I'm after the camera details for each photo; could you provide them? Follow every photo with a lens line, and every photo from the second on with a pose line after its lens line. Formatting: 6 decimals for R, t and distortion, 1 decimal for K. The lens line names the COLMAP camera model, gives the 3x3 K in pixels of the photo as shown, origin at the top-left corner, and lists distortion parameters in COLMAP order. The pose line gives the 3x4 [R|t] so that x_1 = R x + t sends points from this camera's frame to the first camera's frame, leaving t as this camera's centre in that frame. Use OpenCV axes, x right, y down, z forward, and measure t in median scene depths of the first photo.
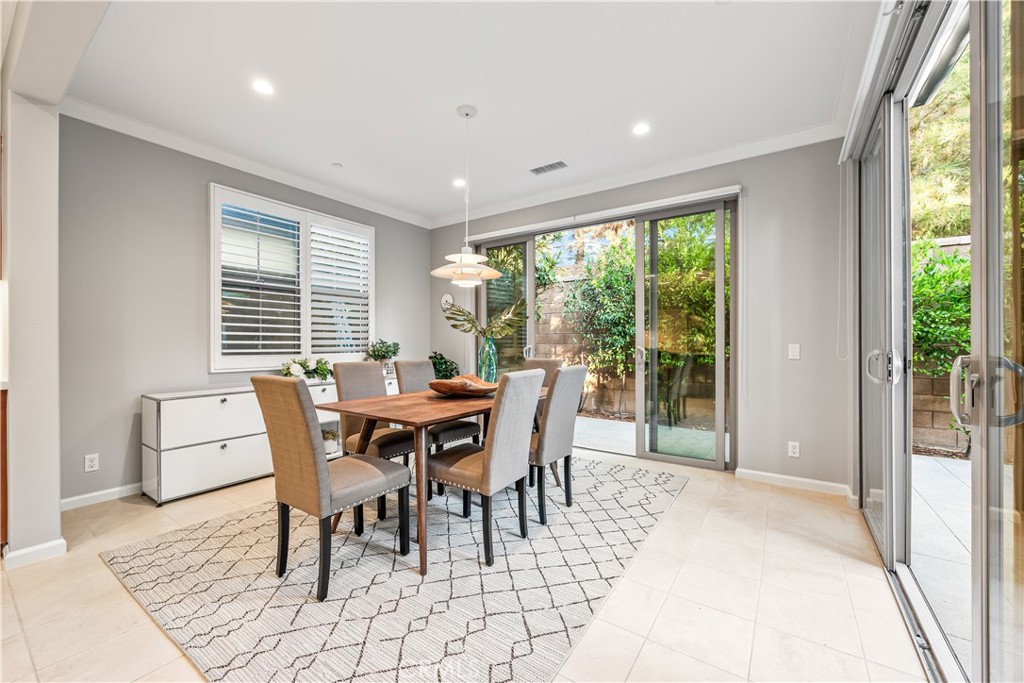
lens RADIAL K [[395.0, 0, 522.2], [0, 395.0, 341.1], [0, 0, 1]] dist [-0.001625, -0.000226]
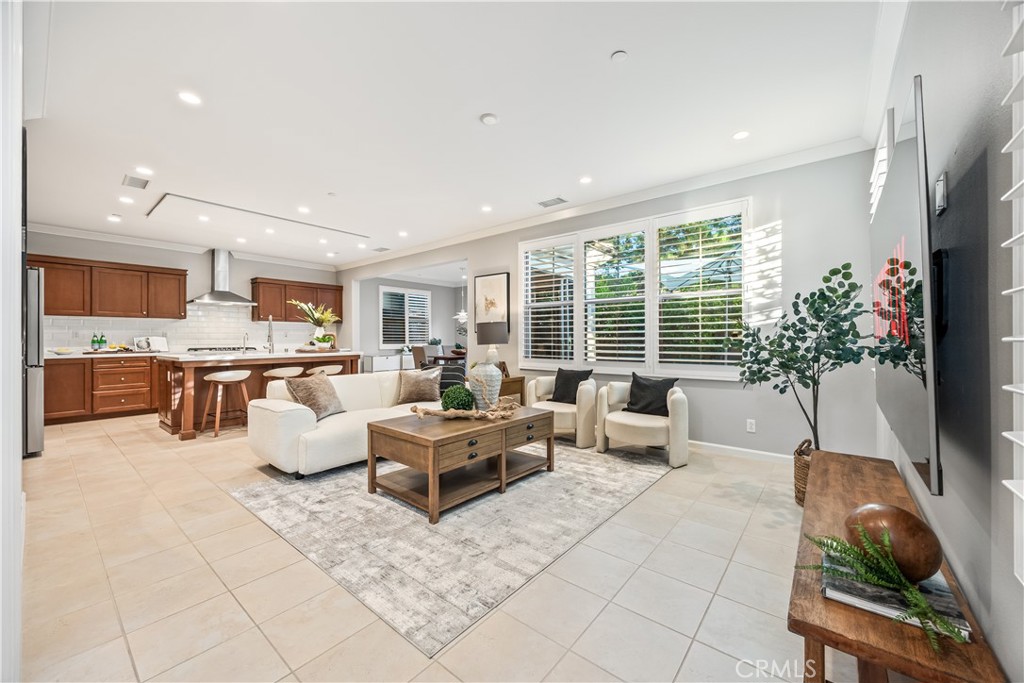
lens RADIAL K [[395.0, 0, 516.5], [0, 395.0, 335.9], [0, 0, 1]] dist [-0.001625, -0.000226]
pose [[0.994541, -0.004169, -0.104259, 0.482765], [0.003582, 0.999977, -0.005819, -0.001943], [0.104281, 0.005413, 0.994533, -1.631592]]
